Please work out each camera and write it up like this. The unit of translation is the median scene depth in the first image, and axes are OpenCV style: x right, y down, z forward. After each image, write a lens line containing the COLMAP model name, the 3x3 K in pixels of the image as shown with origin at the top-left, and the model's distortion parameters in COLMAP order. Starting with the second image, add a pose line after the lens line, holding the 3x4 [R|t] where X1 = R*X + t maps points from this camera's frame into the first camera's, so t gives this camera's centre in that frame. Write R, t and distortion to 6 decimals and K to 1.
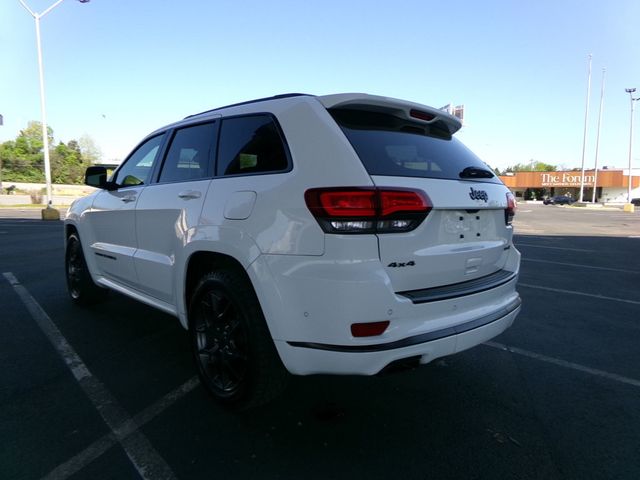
lens RADIAL K [[435.7, 0, 320.0], [0, 435.7, 240.0], [0, 0, 1]] dist [0.003848, 0.005016]
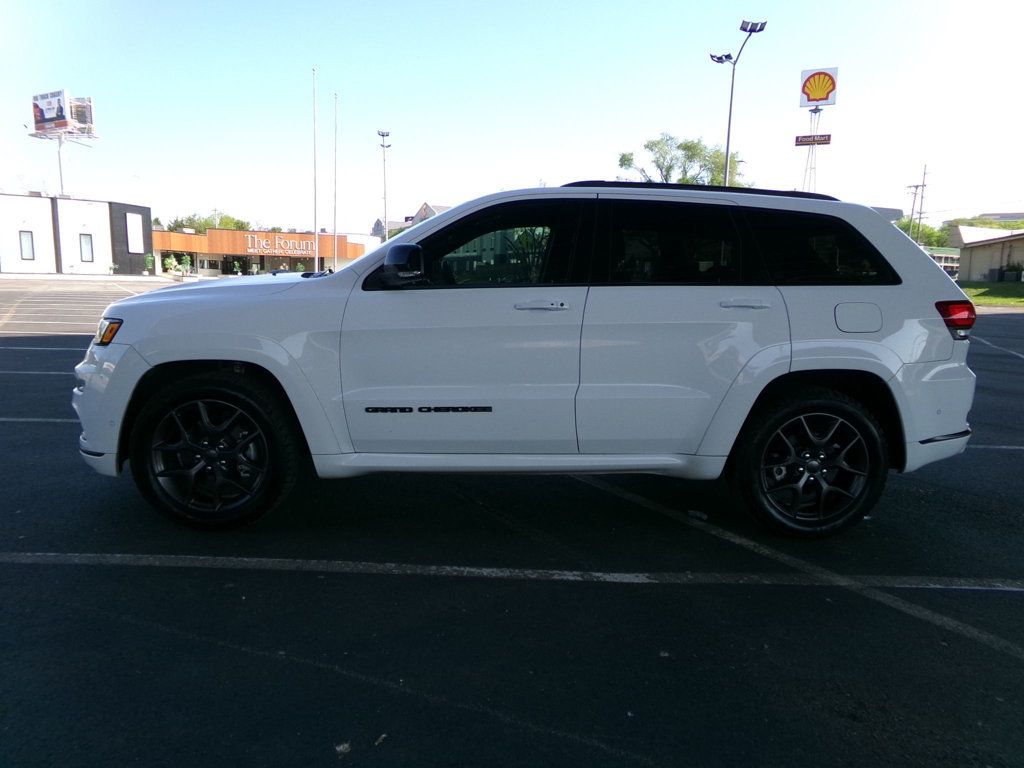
lens RADIAL K [[697.2, 0, 512.0], [0, 697.2, 384.0], [0, 0, 1]] dist [0.003848, 0.005016]
pose [[0.625316, -0.108578, 0.772781, -0.078875], [0.055437, 0.993952, 0.094794, -0.005102], [-0.778400, -0.016435, 0.627553, 0.026887]]
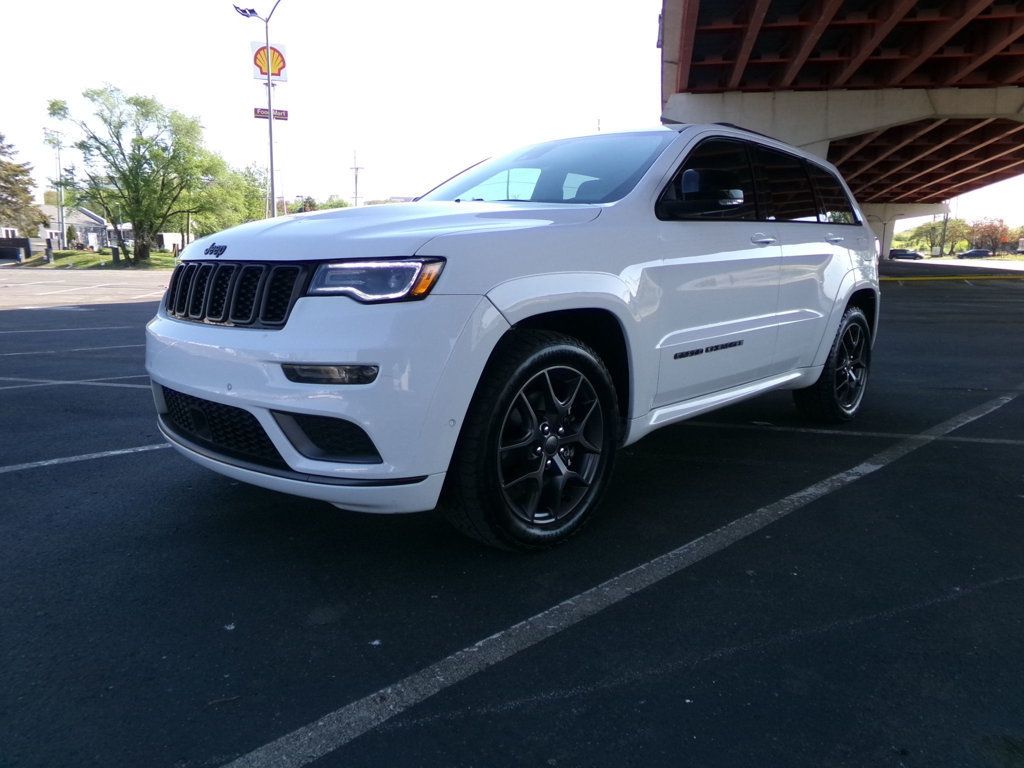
lens RADIAL K [[697.2, 0, 512.0], [0, 697.2, 384.0], [0, 0, 1]] dist [0.003848, 0.005016]
pose [[-0.111010, -0.174341, 0.978408, -0.091700], [0.085883, 0.979127, 0.184213, -0.006703], [-0.990101, 0.104478, -0.093720, 0.094385]]
